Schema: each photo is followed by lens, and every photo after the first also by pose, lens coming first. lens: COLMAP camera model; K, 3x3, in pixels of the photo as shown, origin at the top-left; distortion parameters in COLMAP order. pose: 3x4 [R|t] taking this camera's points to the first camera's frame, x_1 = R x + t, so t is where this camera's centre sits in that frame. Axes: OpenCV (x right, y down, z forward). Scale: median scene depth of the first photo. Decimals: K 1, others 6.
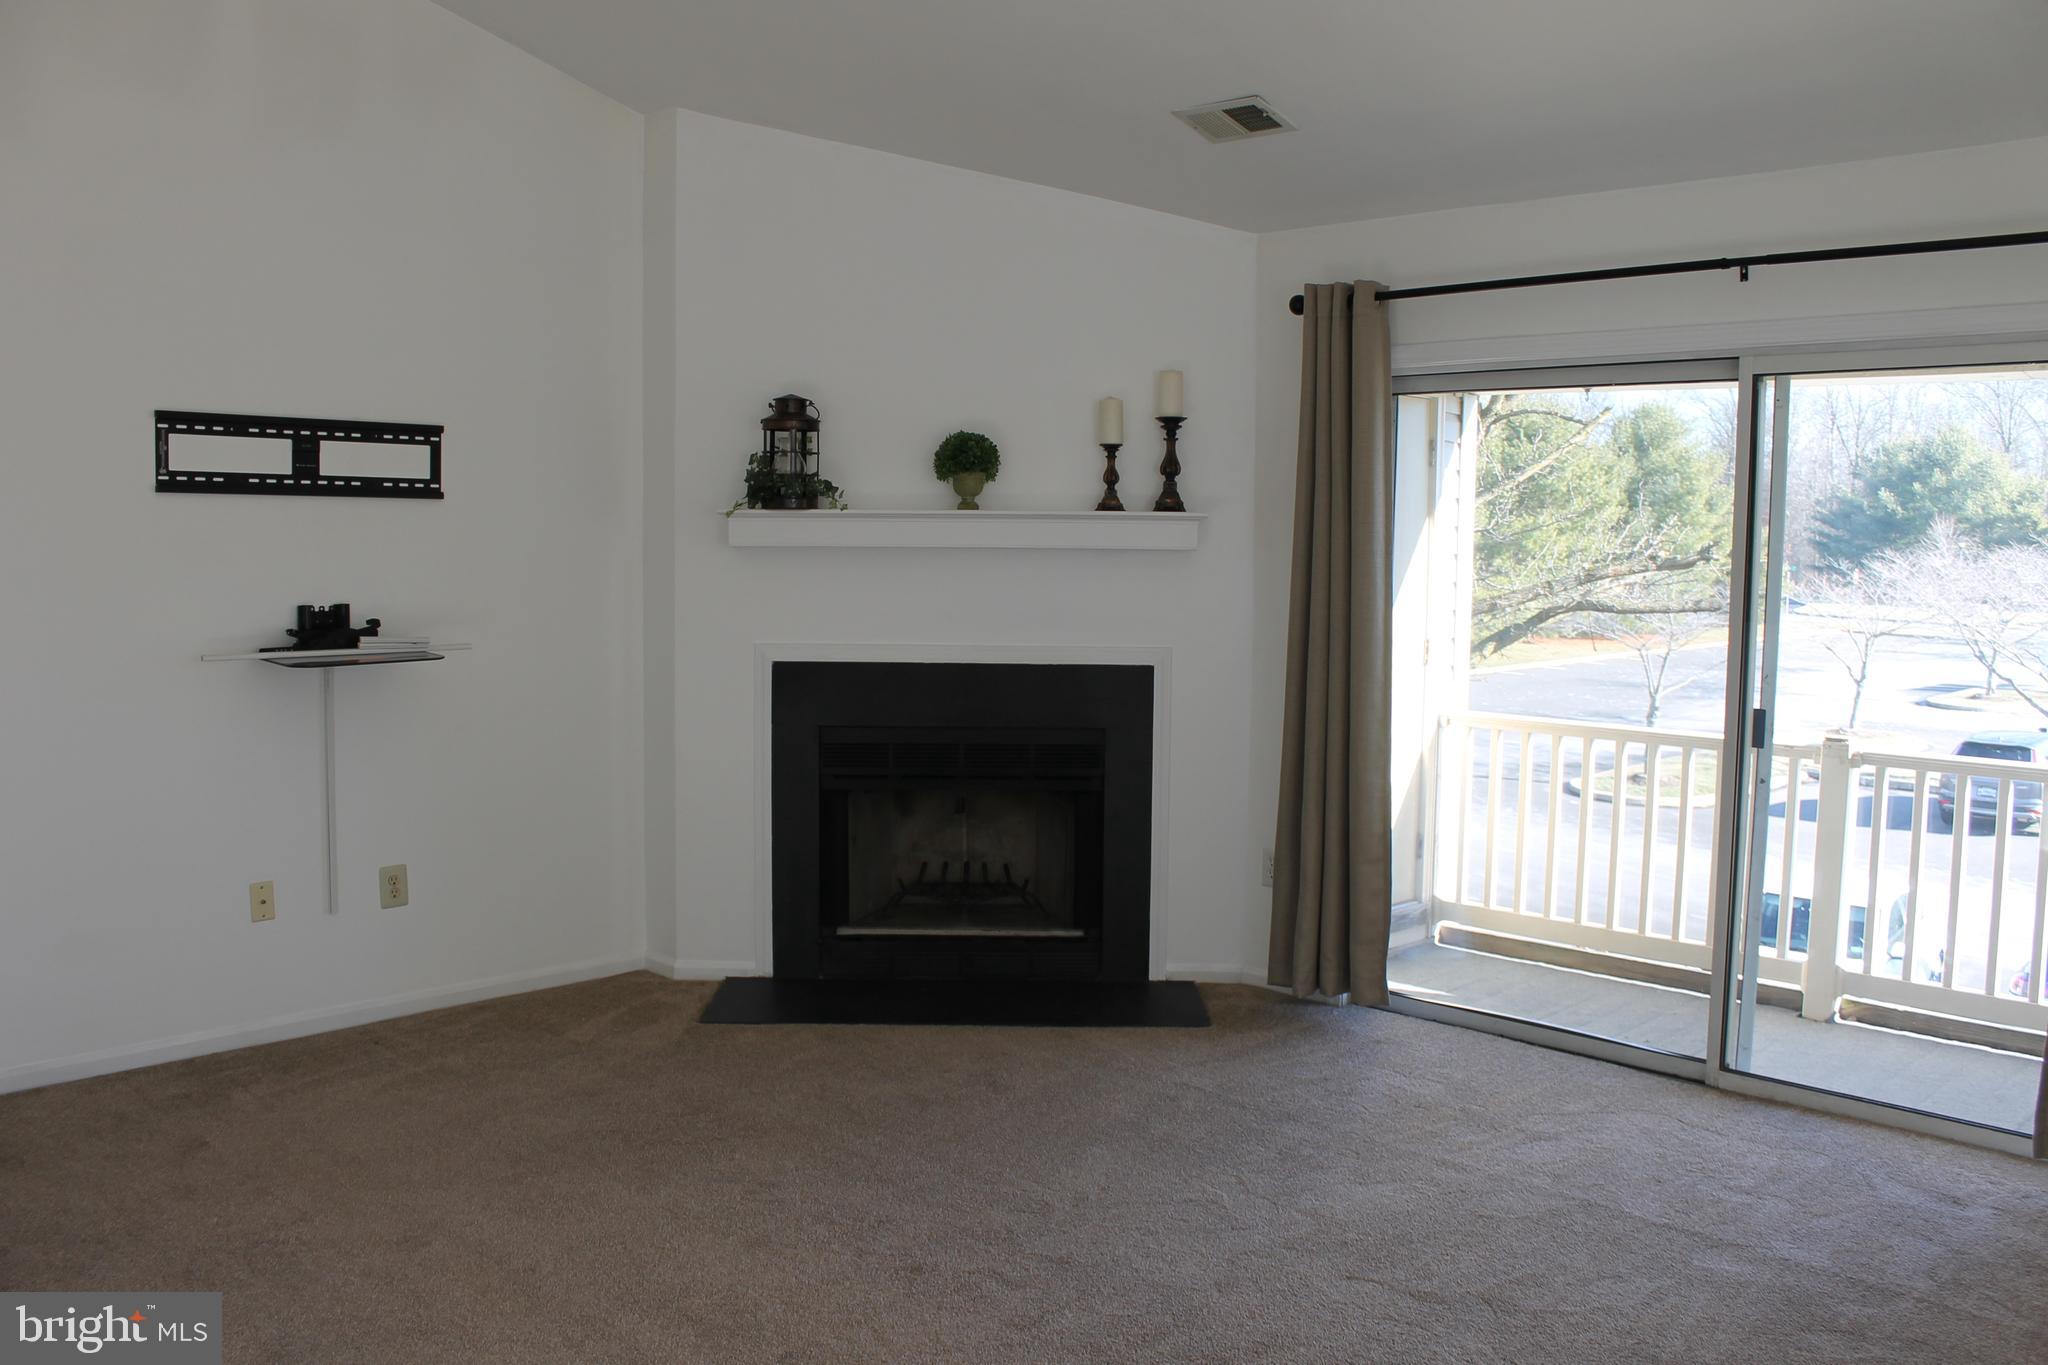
lens RADIAL K [[1733.1, 0, 1024.0], [0, 1733.1, 682.5], [0, 0, 1]] dist [-0.172189, 0.158150]
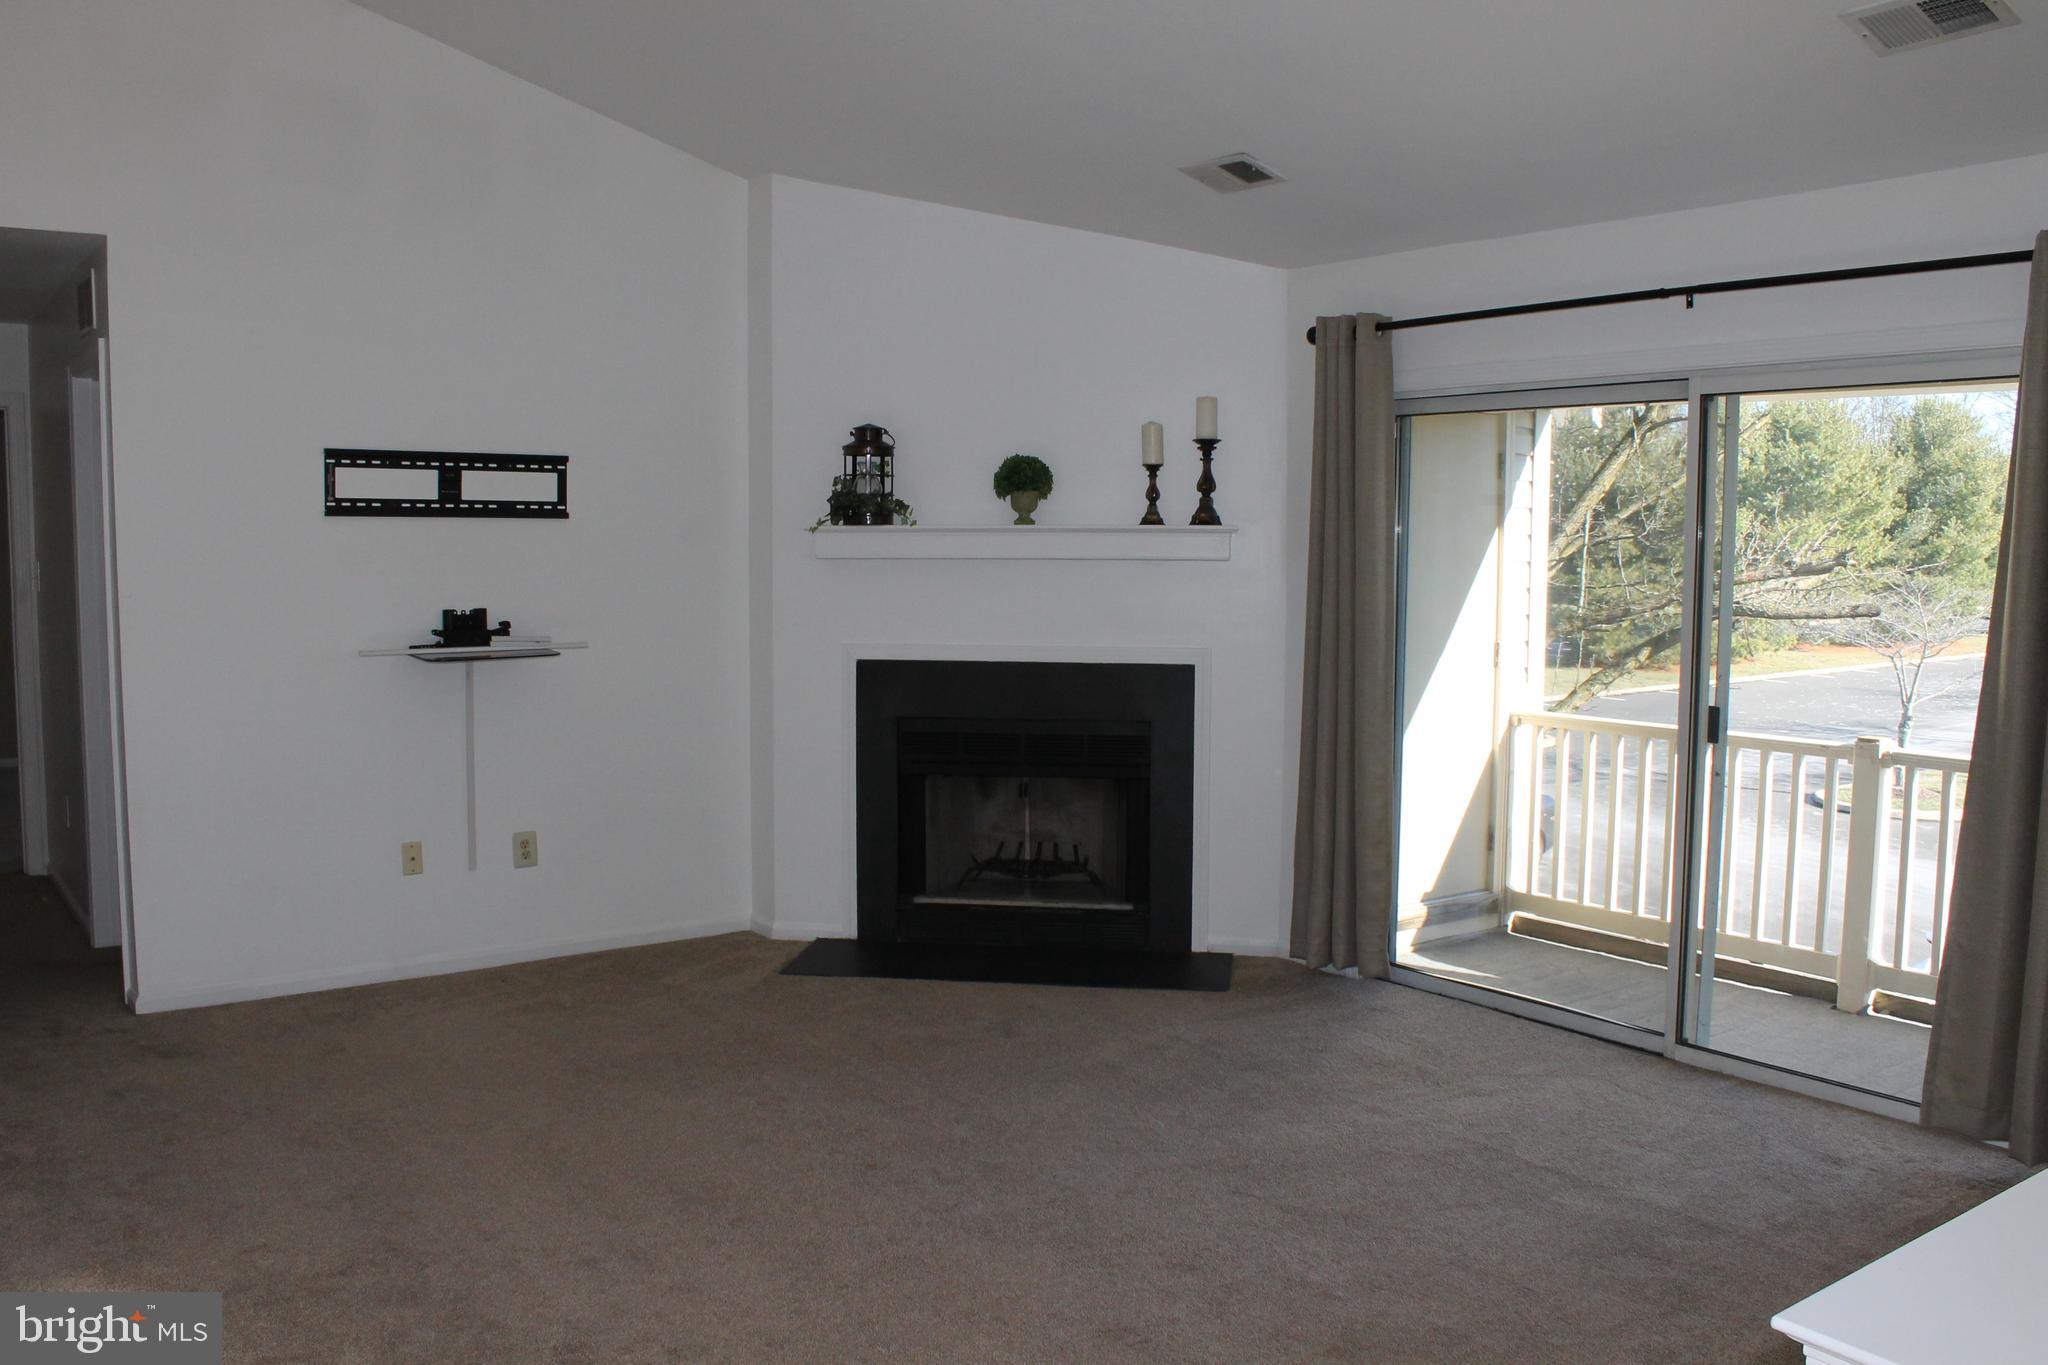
lens RADIAL K [[1733.1, 0, 1024.0], [0, 1733.1, 682.5], [0, 0, 1]] dist [-0.172189, 0.158150]
pose [[0.987859, 0.006380, -0.155223, 0.143493], [-0.006847, 0.999973, -0.002477, 0.005141], [0.155203, 0.003510, 0.987876, -0.107253]]
